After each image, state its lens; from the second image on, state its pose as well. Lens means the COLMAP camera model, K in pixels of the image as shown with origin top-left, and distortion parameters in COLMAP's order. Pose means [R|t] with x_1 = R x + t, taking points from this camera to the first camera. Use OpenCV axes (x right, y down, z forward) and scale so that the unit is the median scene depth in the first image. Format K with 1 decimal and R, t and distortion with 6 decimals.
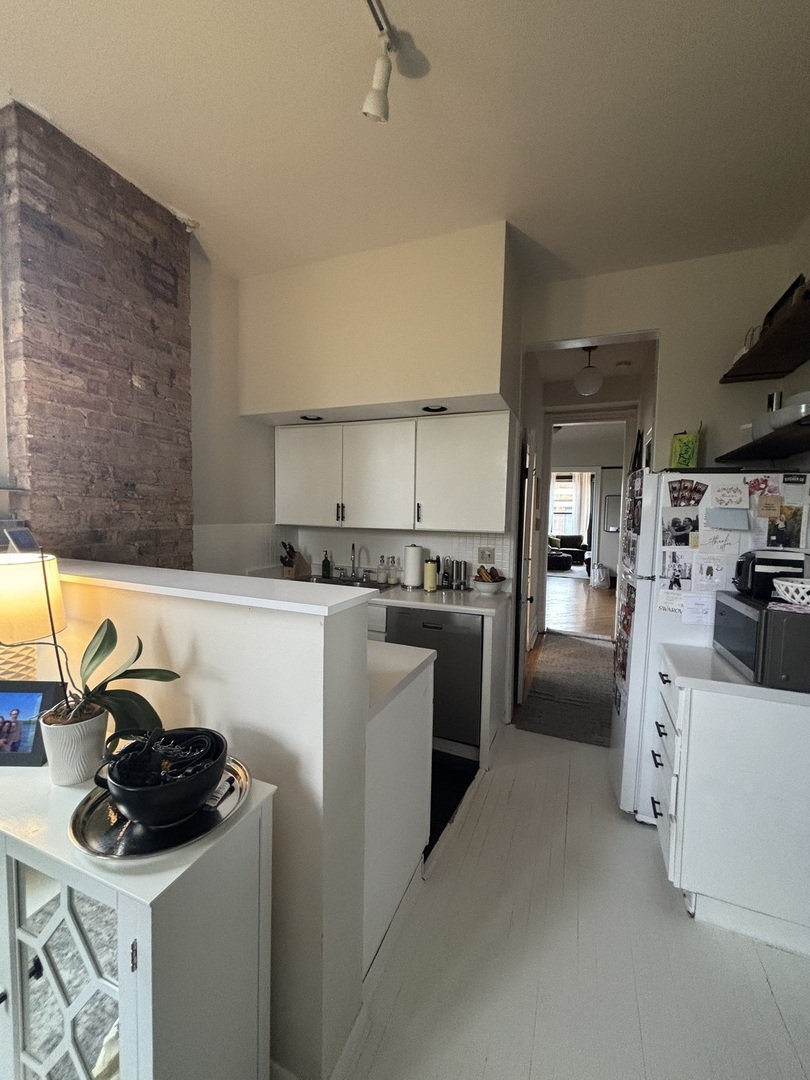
lens RADIAL K [[431.1, 0, 406.7], [0, 431.1, 539.6], [0, 0, 1]] dist [0.004766, 0.000700]
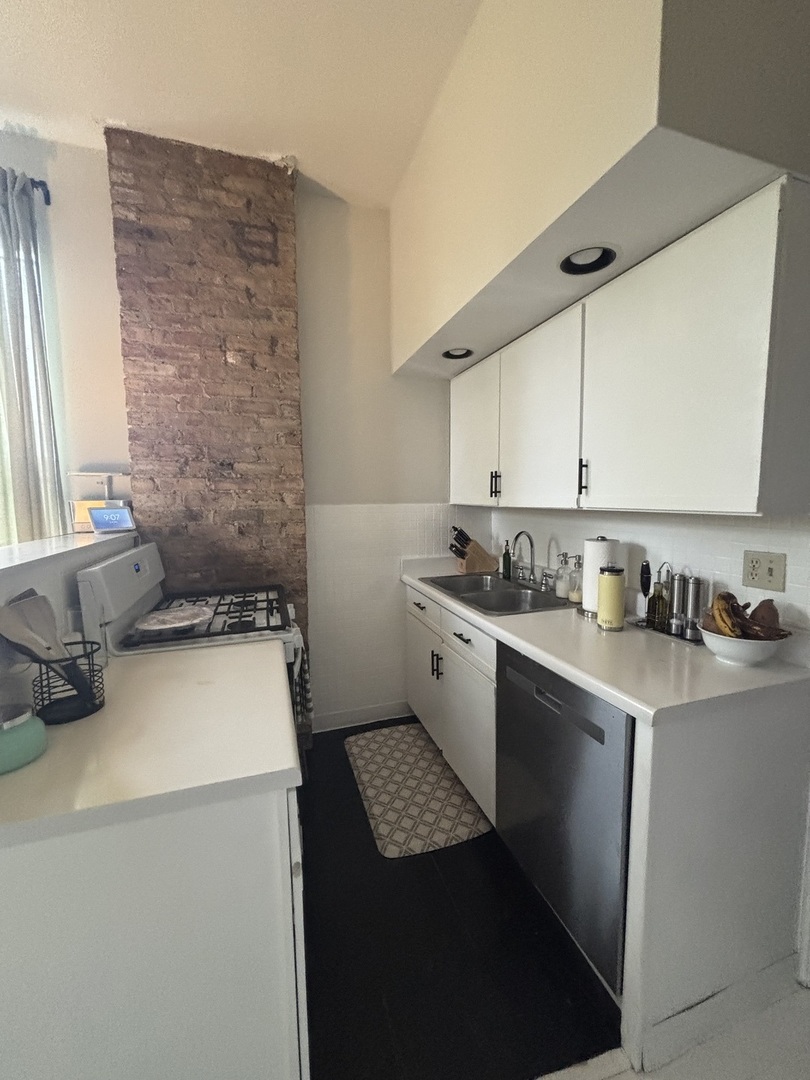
lens RADIAL K [[431.1, 0, 404.7], [0, 431.1, 536.3], [0, 0, 1]] dist [0.004766, 0.000700]
pose [[0.650593, 0.041991, -0.758264, 0.390615], [-0.021302, 0.999086, 0.037051, -0.005763], [0.759127, -0.007952, 0.650893, 0.655439]]
